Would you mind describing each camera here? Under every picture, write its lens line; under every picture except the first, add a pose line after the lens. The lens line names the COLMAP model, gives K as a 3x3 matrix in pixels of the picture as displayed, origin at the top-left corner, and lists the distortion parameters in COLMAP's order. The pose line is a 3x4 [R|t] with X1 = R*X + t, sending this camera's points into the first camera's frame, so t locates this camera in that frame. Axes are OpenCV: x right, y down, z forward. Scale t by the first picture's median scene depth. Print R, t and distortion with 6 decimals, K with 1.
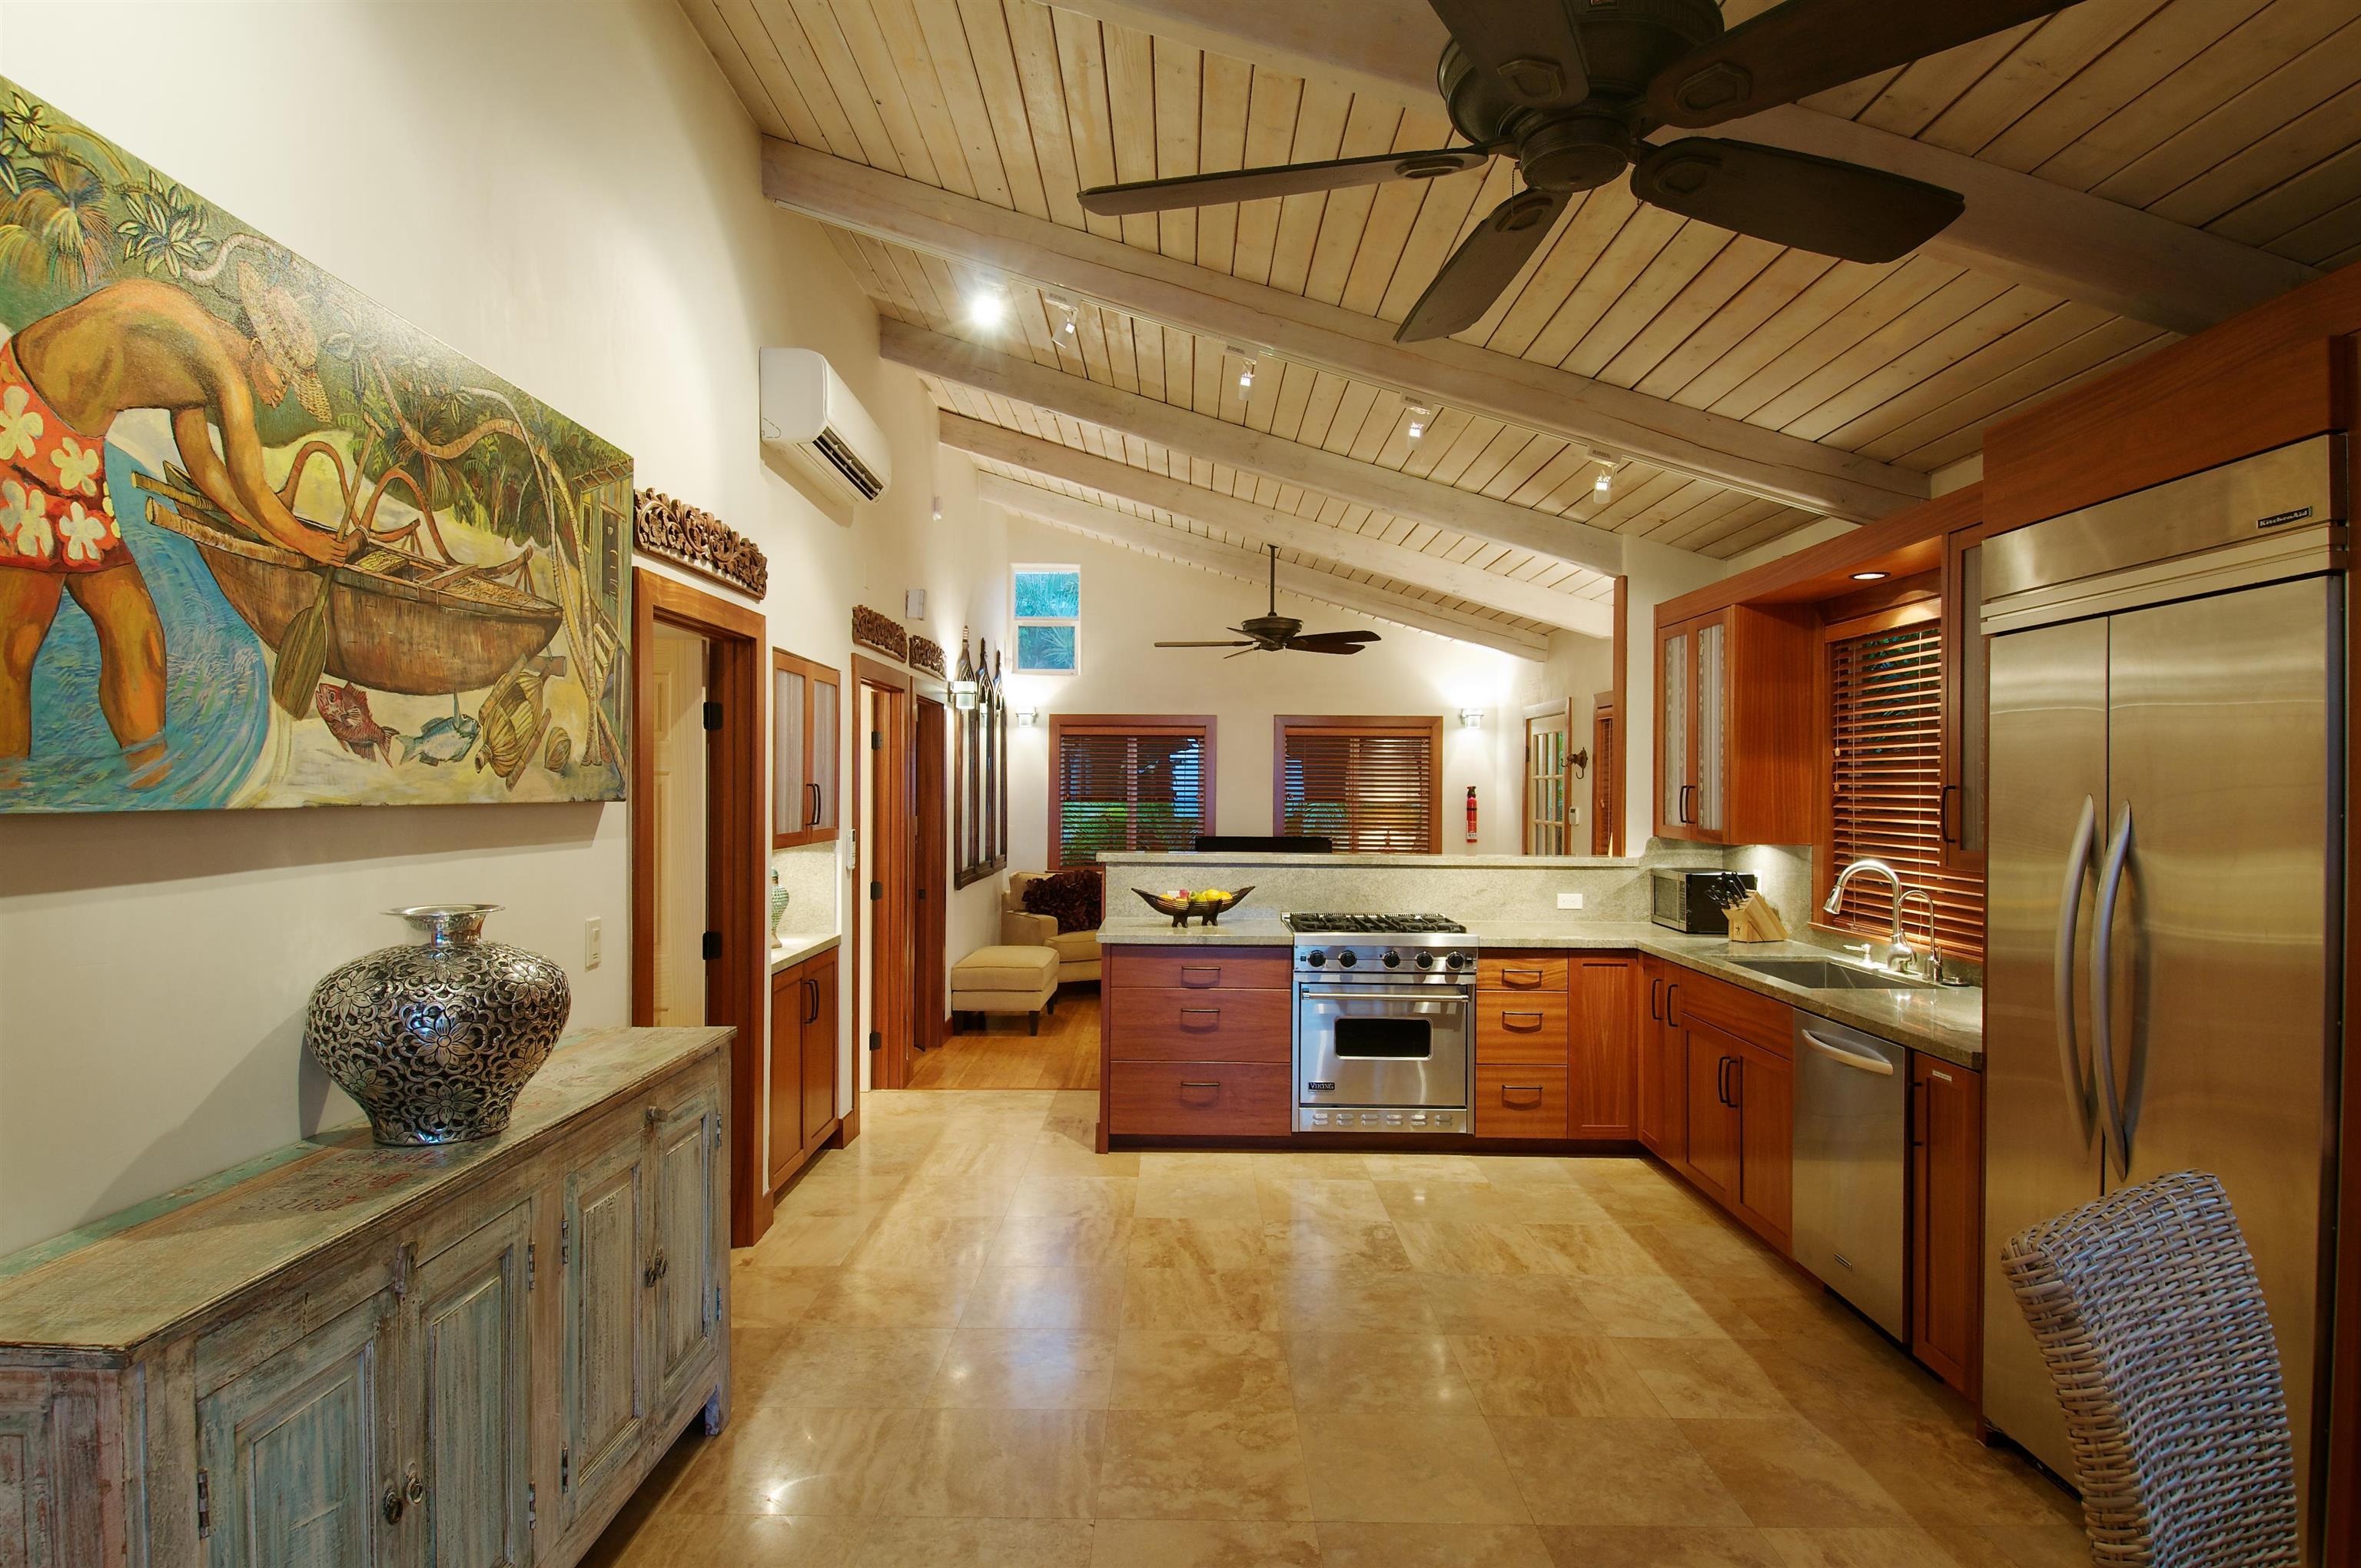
lens RADIAL K [[1248.2, 0, 1179.1], [0, 1248.2, 772.0], [0, 0, 1]] dist [0.027821, -0.043431]
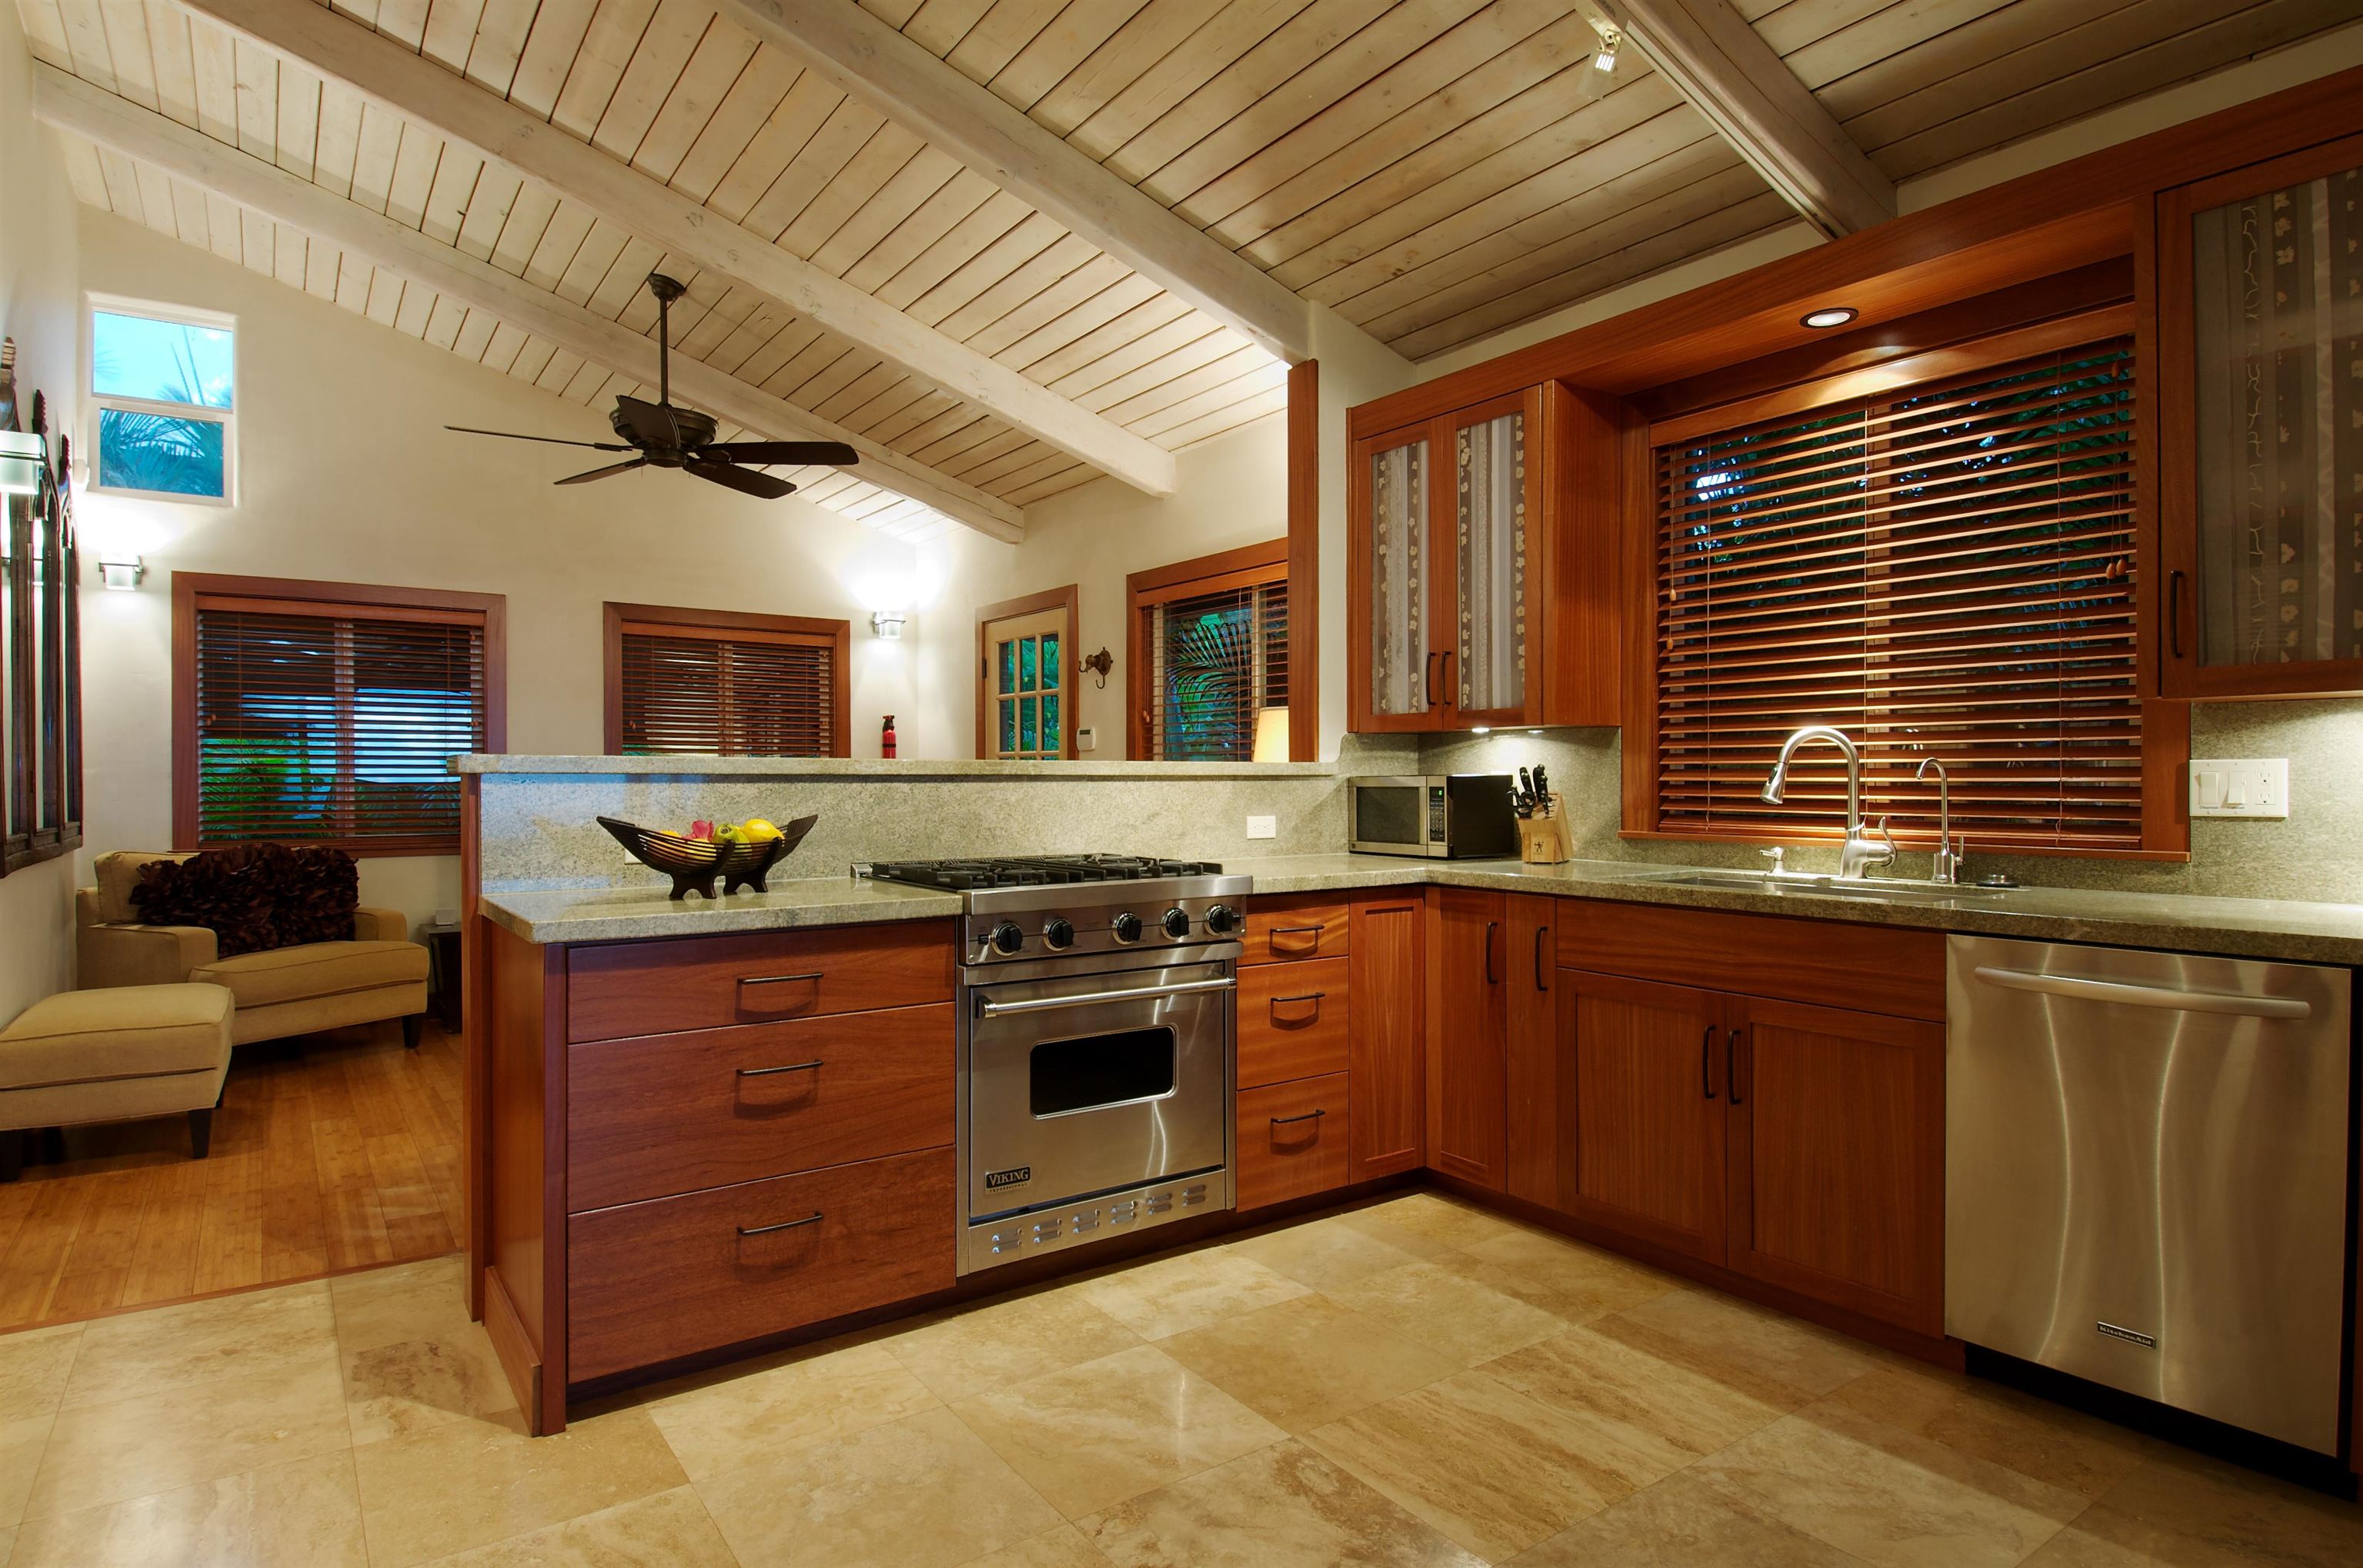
lens RADIAL K [[1274.6, 0, 1181.5], [0, 1274.6, 784.0], [0, 0, 1]] dist [0.042076, -0.050935]
pose [[0.813531, -0.011832, 0.581401, -0.138023], [0.001311, 0.999828, 0.018514, 0.075452], [-0.581519, -0.014299, 0.813407, 0.521486]]
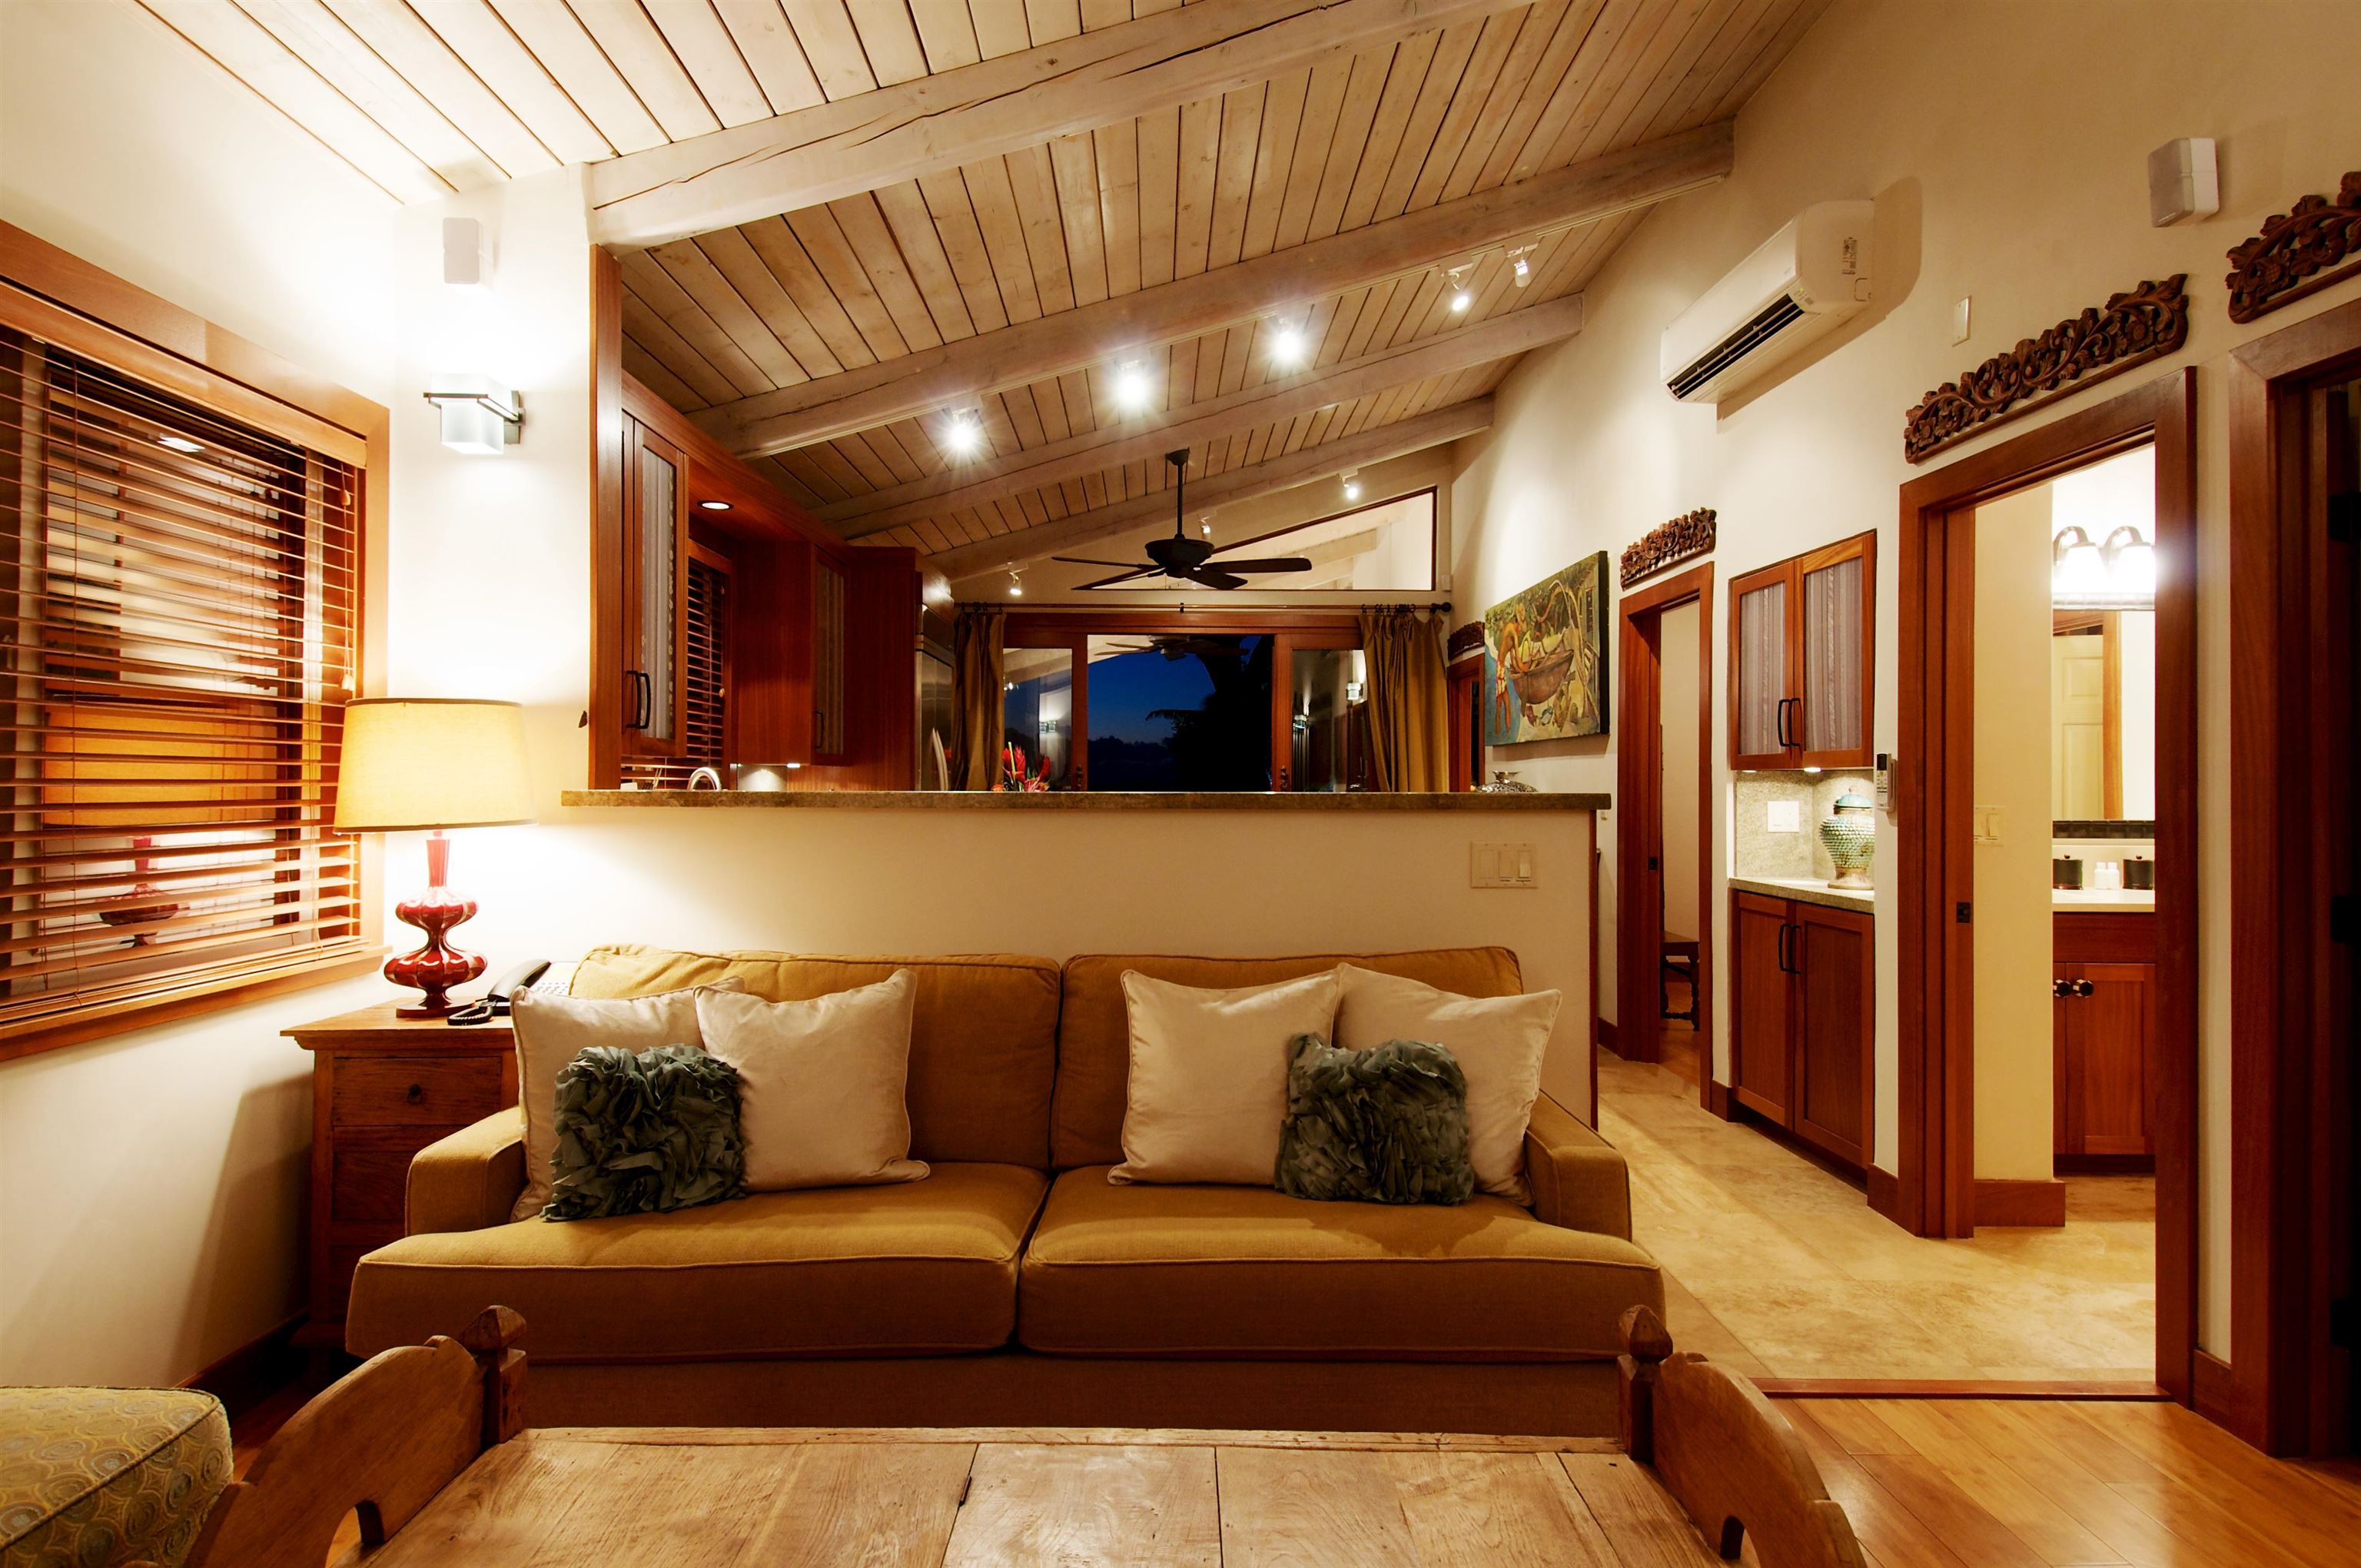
lens RADIAL K [[1248.2, 0, 1179.1], [0, 1248.2, 772.0], [0, 0, 1]] dist [0.027821, -0.043431]
pose [[-0.999813, -0.007938, -0.017644, 0.141650], [-0.007569, 0.999754, -0.020848, 0.078627], [0.017805, -0.020711, -0.999627, 1.809524]]
